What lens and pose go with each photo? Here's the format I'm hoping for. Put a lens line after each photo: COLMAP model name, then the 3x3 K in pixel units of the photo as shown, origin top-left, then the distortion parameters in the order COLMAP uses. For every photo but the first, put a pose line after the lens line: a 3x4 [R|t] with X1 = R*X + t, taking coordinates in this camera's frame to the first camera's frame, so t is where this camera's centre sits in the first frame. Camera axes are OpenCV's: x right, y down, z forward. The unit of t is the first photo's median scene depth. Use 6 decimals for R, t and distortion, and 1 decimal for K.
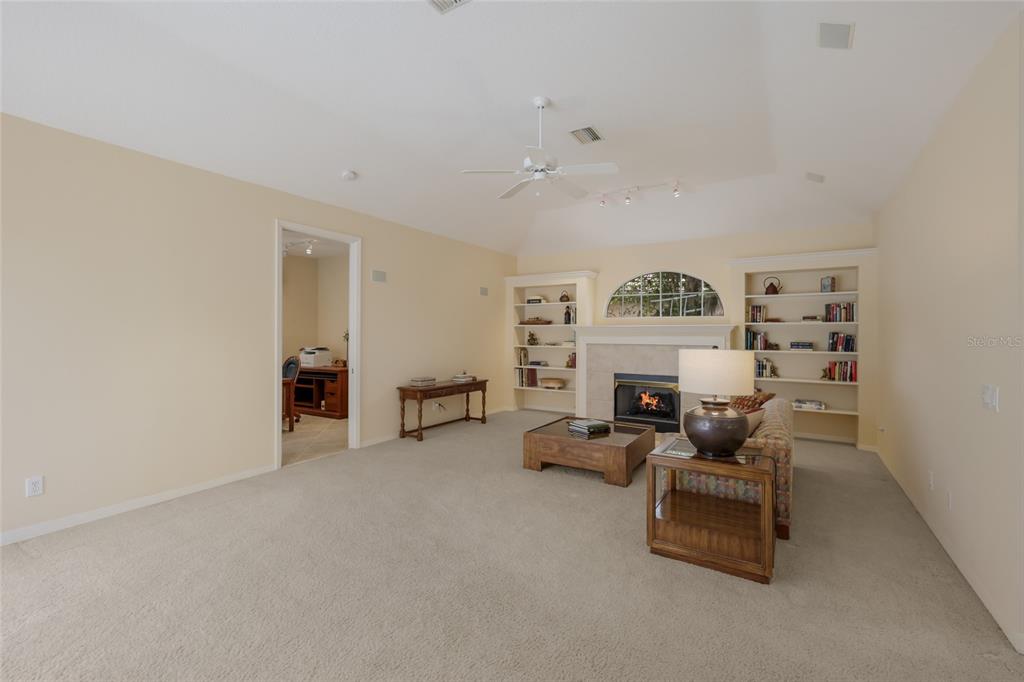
lens RADIAL K [[443.0, 0, 512.4], [0, 443.0, 331.9], [0, 0, 1]] dist [0.009818, -0.002193]
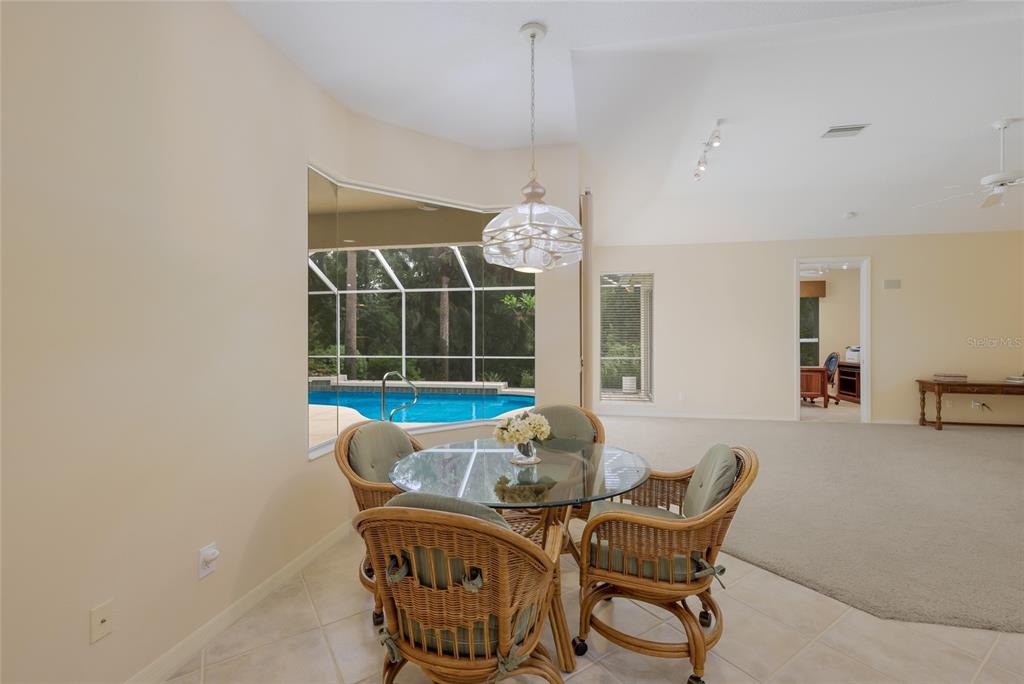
lens RADIAL K [[443.0, 0, 514.2], [0, 443.0, 336.8], [0, 0, 1]] dist [0.009818, -0.002193]
pose [[0.363161, -0.006881, -0.931701, 0.411236], [0.005122, 0.999972, -0.005389, 0.015354], [0.931712, -0.002816, 0.363186, -0.351094]]
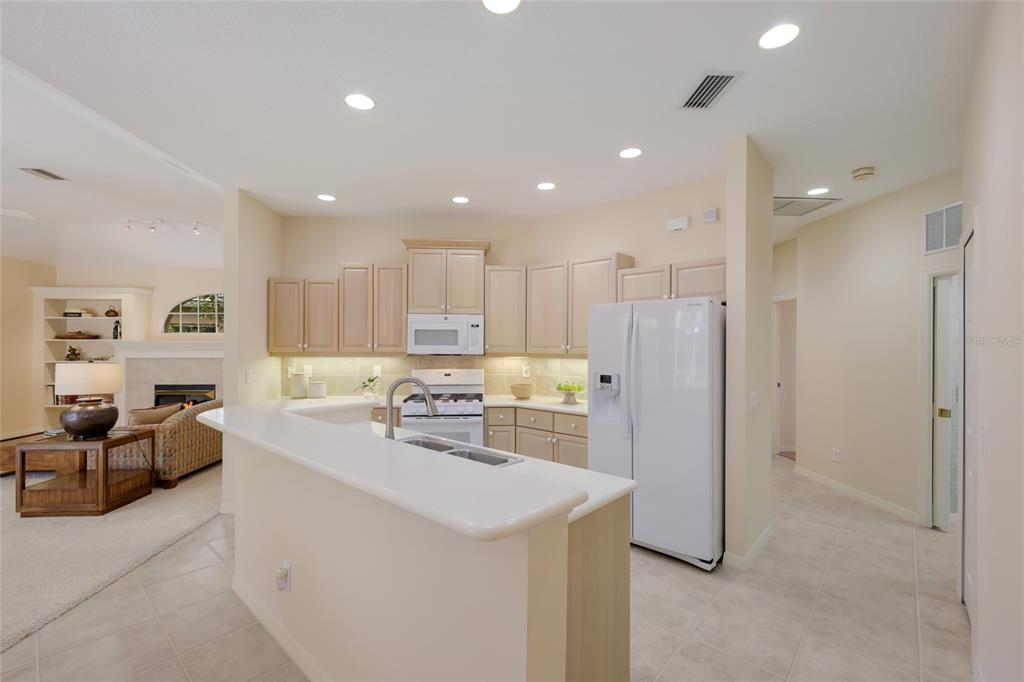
lens RADIAL K [[443.0, 0, 512.1], [0, 443.0, 344.9], [0, 0, 1]] dist [0.009818, -0.002193]
pose [[0.815185, -0.001492, 0.579198, 0.341939], [-0.001019, 0.999991, 0.004010, -0.011510], [-0.579199, -0.003859, 0.815177, -0.436213]]
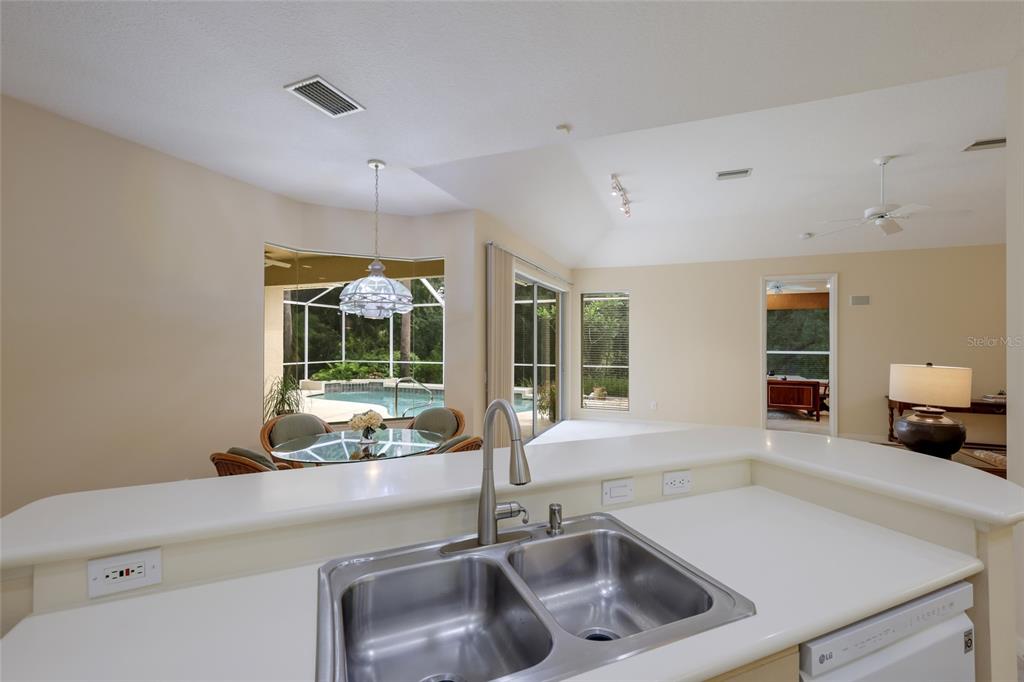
lens RADIAL K [[443.0, 0, 513.6], [0, 443.0, 338.4], [0, 0, 1]] dist [0.009818, -0.002193]
pose [[0.181938, -0.010772, -0.983251, 0.661963], [0.000806, 0.999941, -0.010806, -0.009841], [0.983310, 0.001174, 0.181936, -0.132846]]
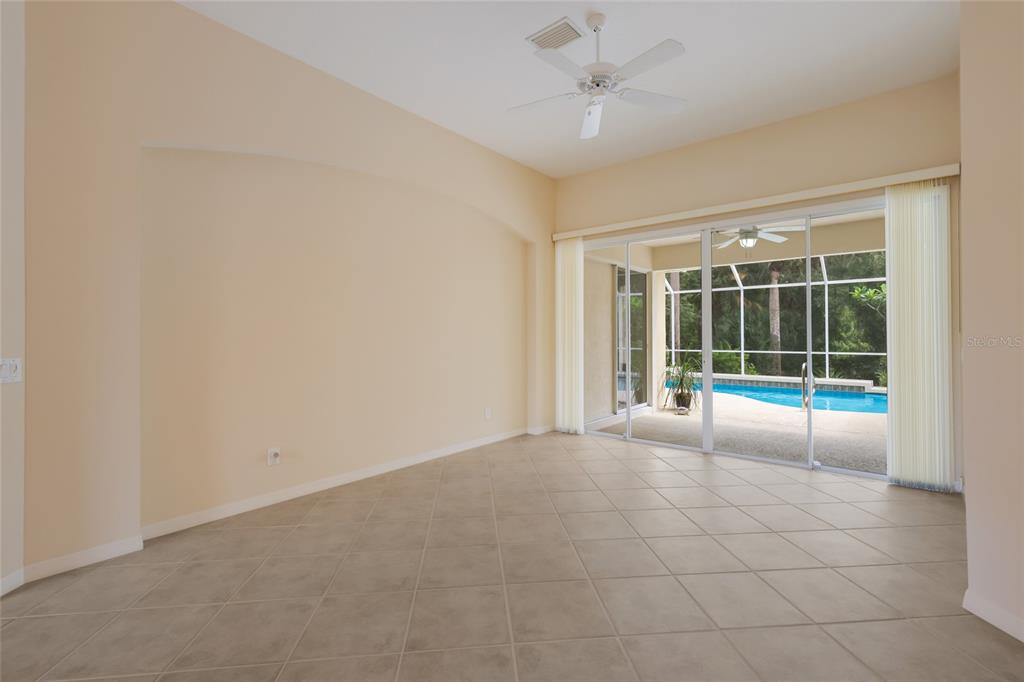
lens RADIAL K [[443.0, 0, 521.9], [0, 443.0, 331.2], [0, 0, 1]] dist [0.009818, -0.002193]
pose [[-0.124439, -0.014187, -0.992126, 0.617682], [0.006061, 0.999868, -0.015058, 0.022227], [0.992209, -0.007887, -0.124337, -0.934570]]
